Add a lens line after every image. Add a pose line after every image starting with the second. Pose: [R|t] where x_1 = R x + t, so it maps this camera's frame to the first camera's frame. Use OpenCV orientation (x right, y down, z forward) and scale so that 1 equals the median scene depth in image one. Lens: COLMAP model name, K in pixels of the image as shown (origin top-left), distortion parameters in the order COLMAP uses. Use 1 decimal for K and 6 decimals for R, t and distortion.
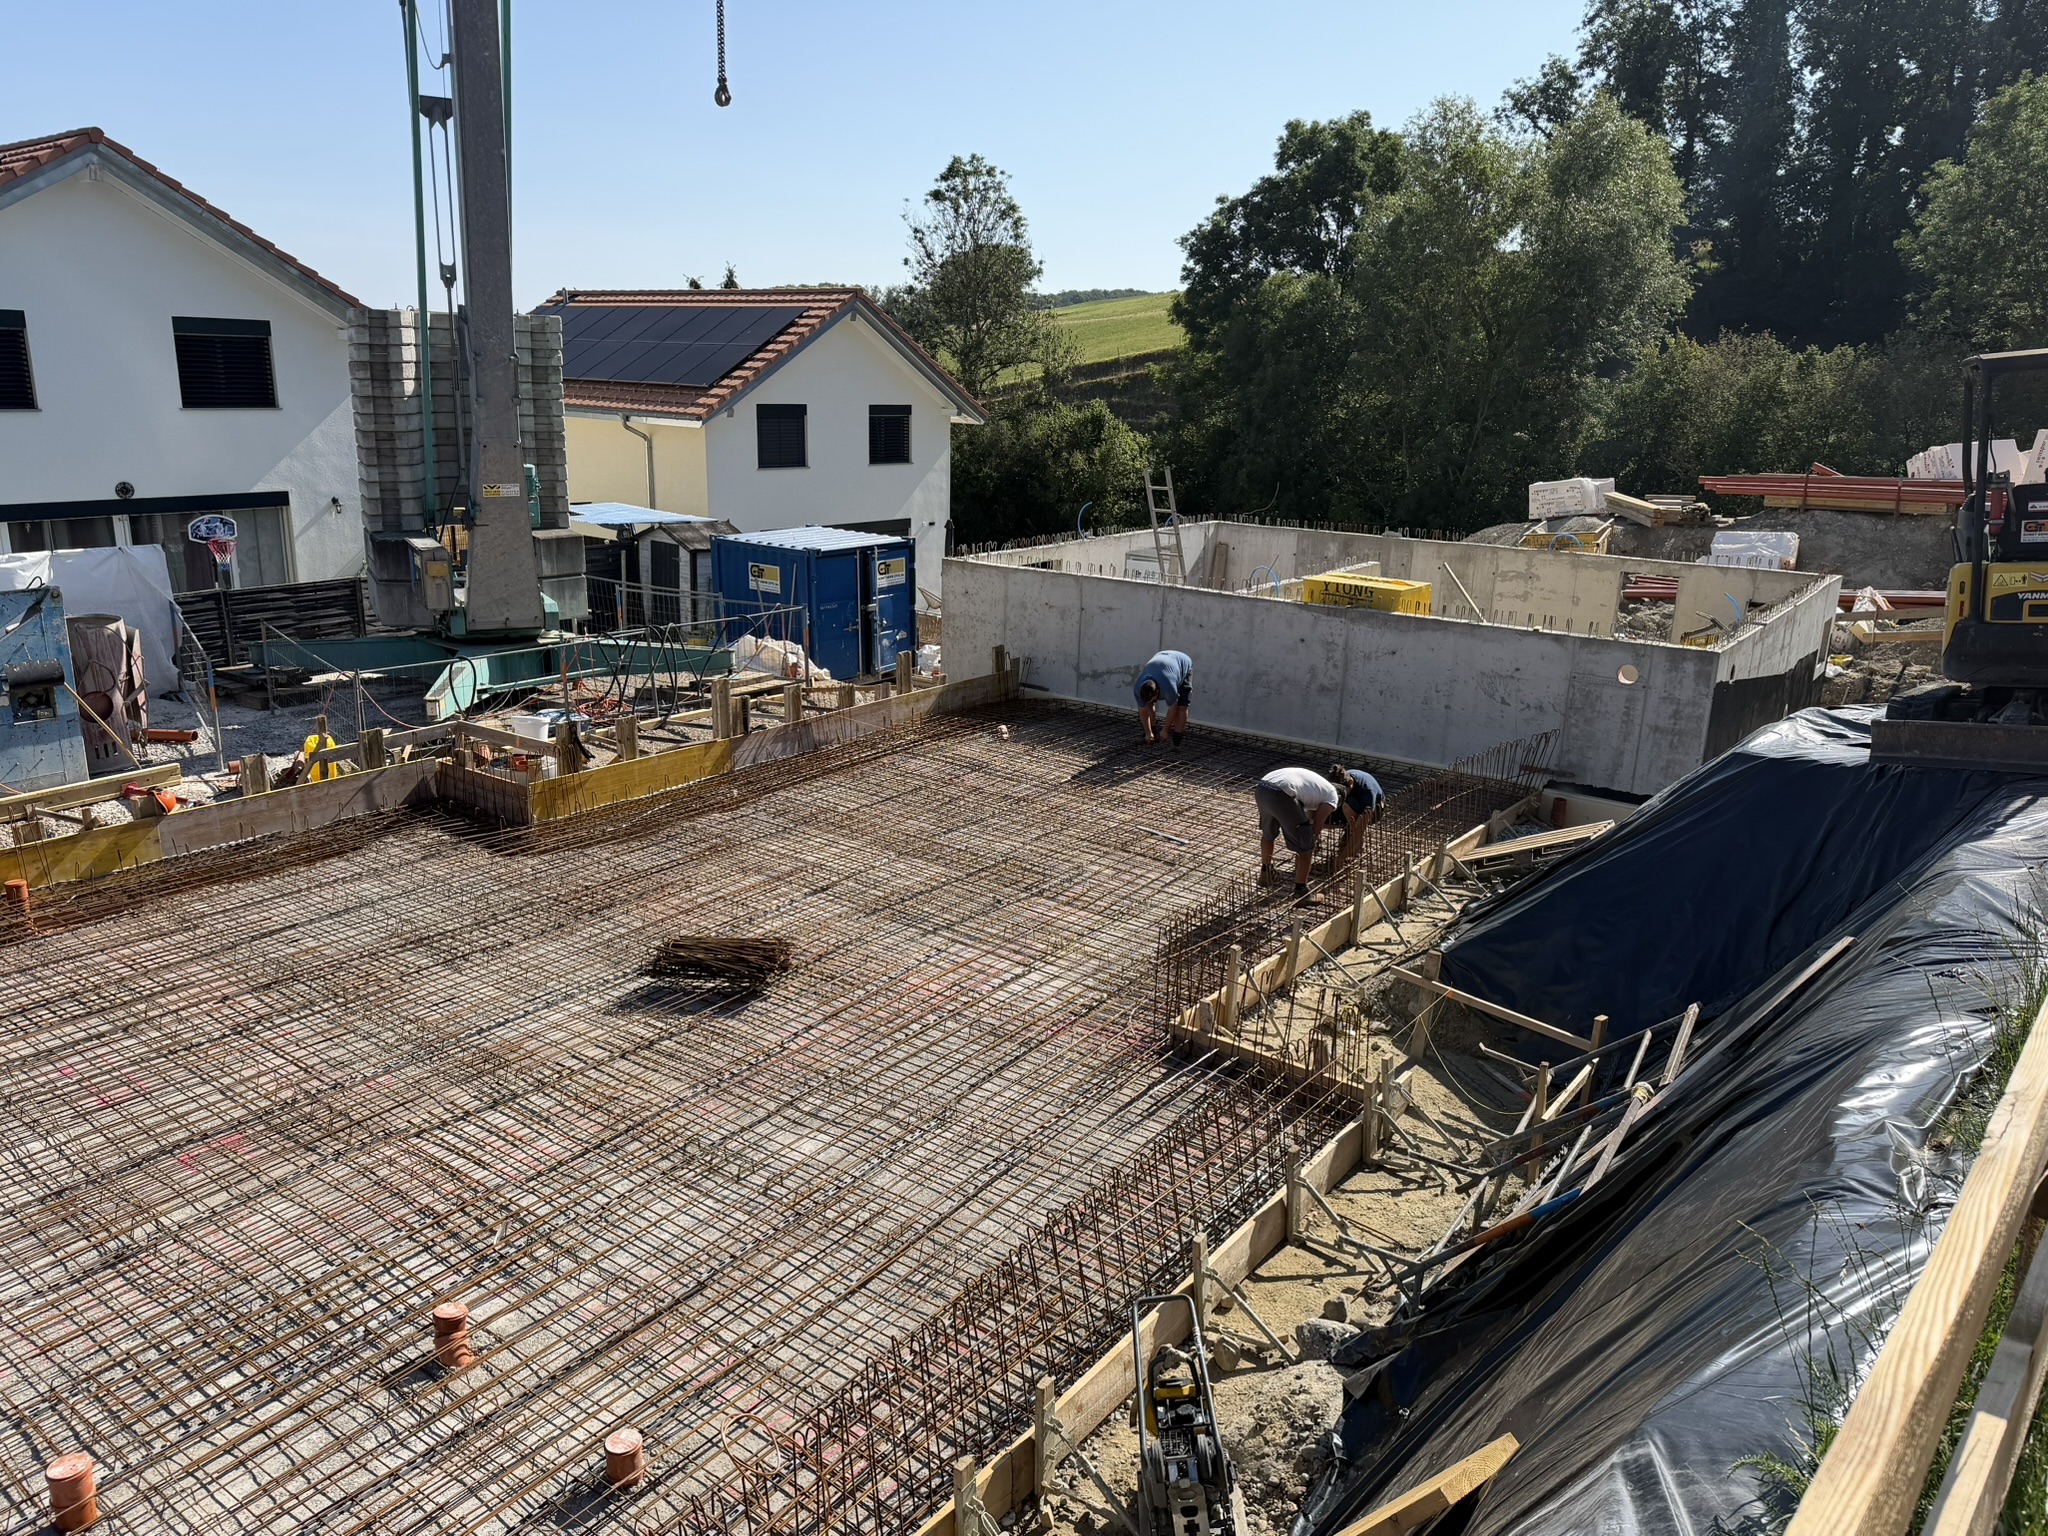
lens RADIAL K [[1468.1, 0, 1036.6], [0, 1468.1, 770.8], [0, 0, 1]] dist [-0.002664, 0.000276]
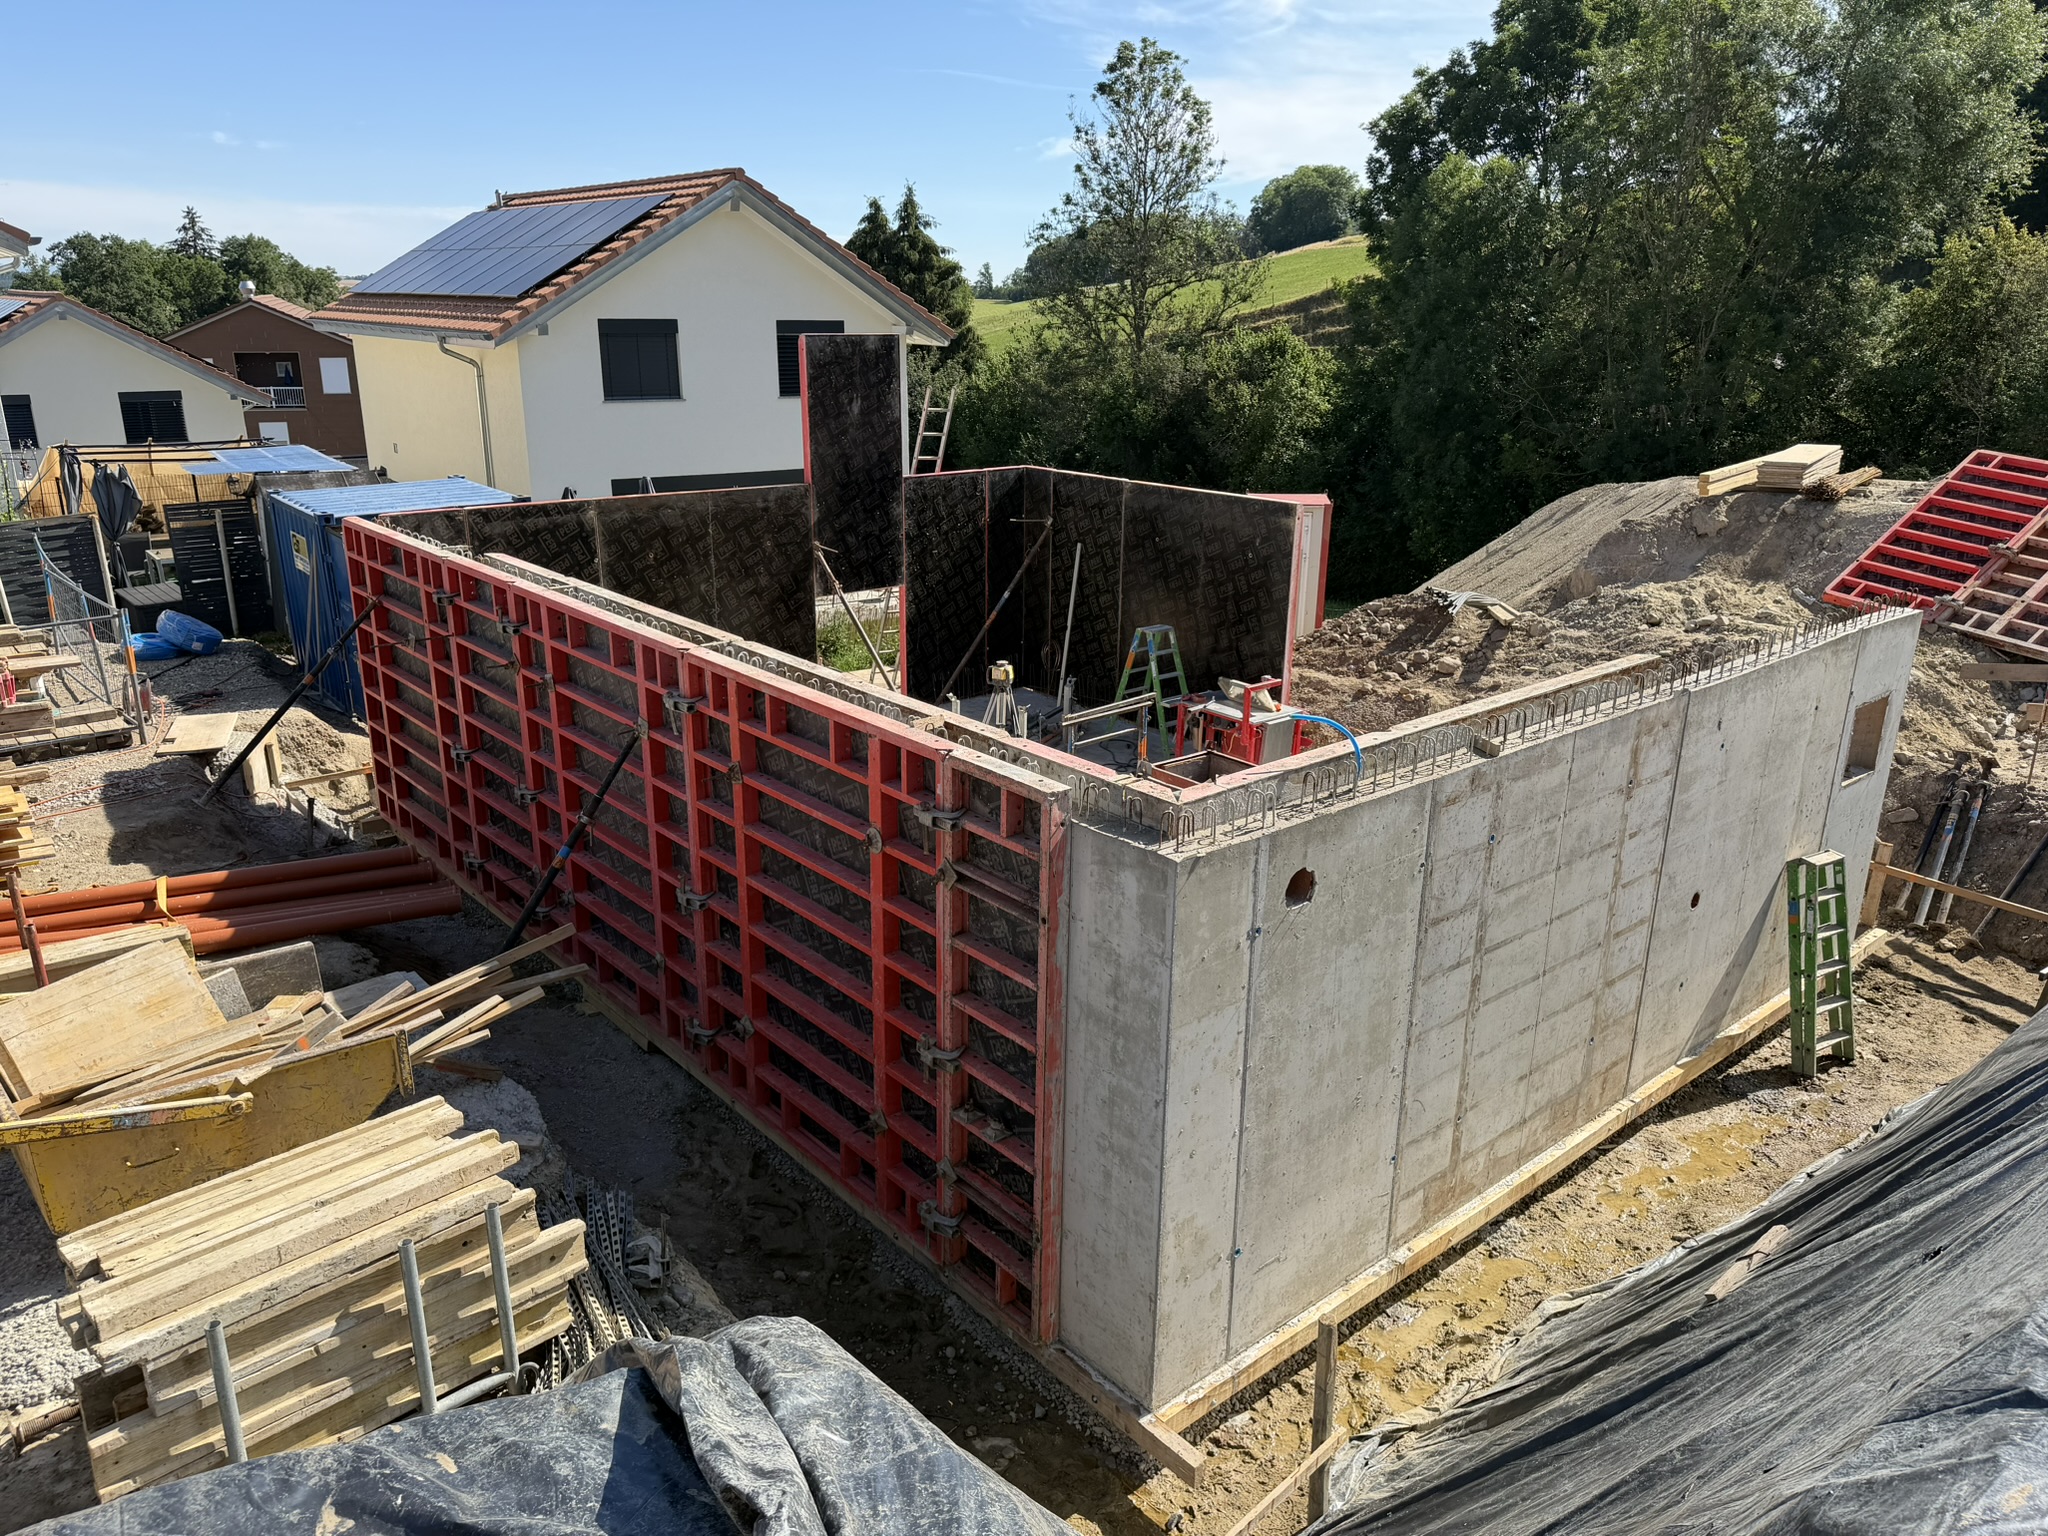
lens RADIAL K [[1401.3, 0, 1020.5], [0, 1401.3, 820.3], [0, 0, 1]] dist [-0.006873, -0.007018]
pose [[0.970280, 0.067174, -0.232473, 0.109557], [-0.047109, 0.994753, 0.090820, -0.026454], [0.237354, -0.077169, 0.968353, 0.134817]]
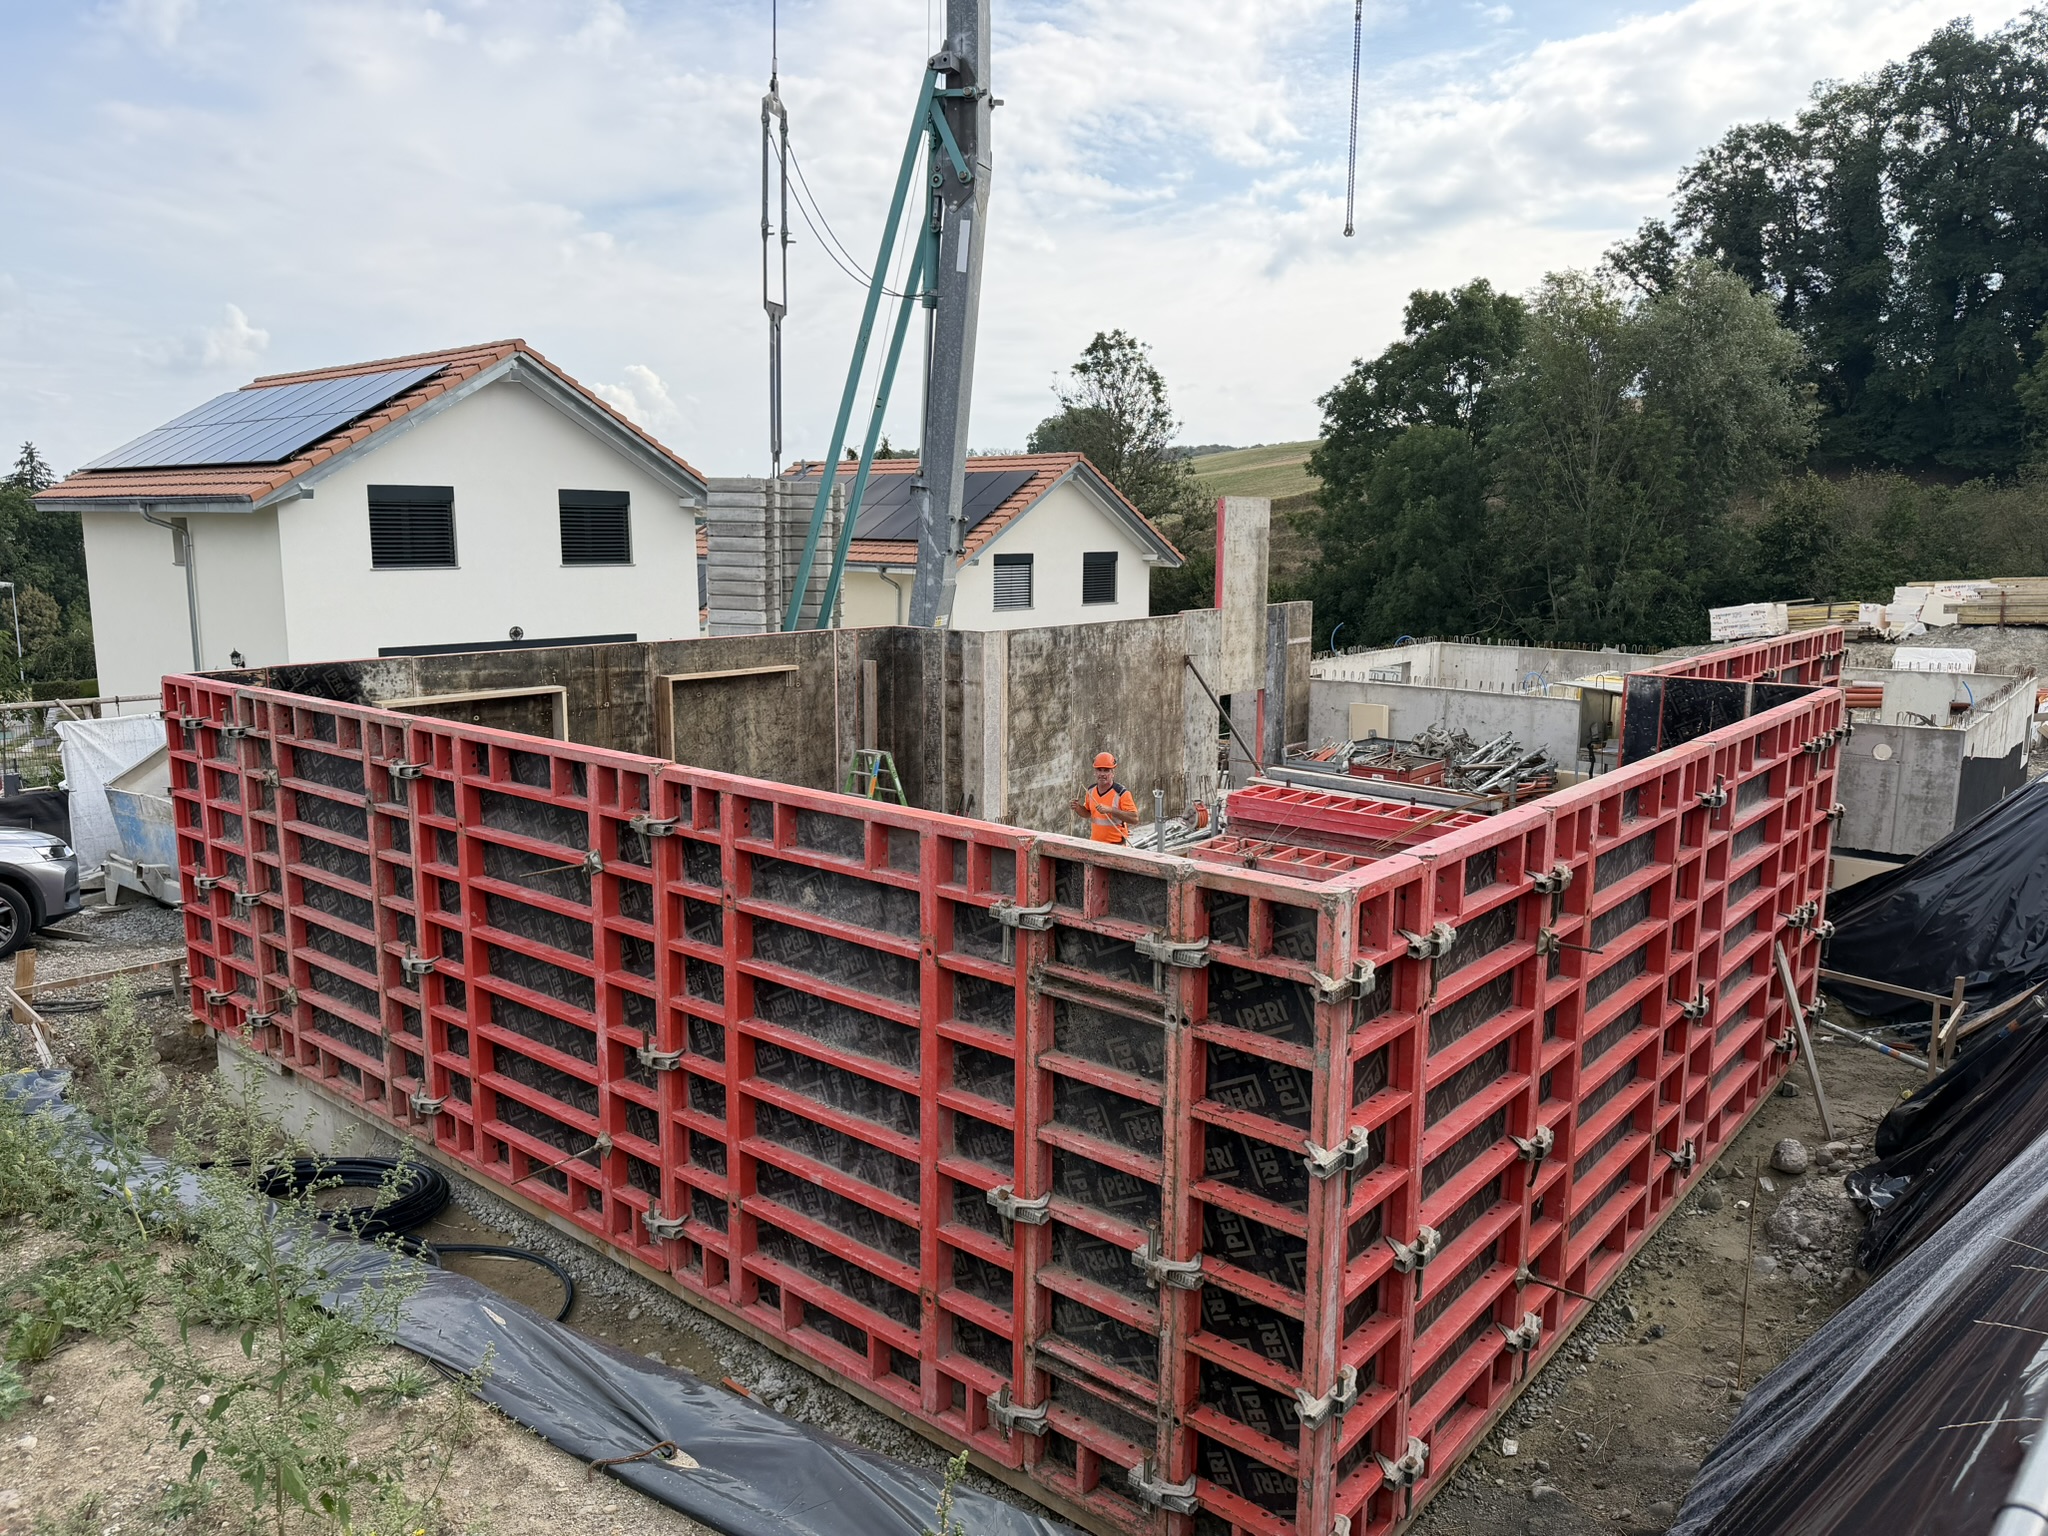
lens RADIAL K [[1439.6, 0, 1024.0], [0, 1439.6, 768.0], [0, 0, 1]] dist [-0.005426, -0.010166]
pose [[0.996644, -0.012117, -0.080959, -0.034769], [0.004089, 0.995118, -0.098605, 0.013681], [0.081759, 0.097943, 0.991828, -0.047371]]
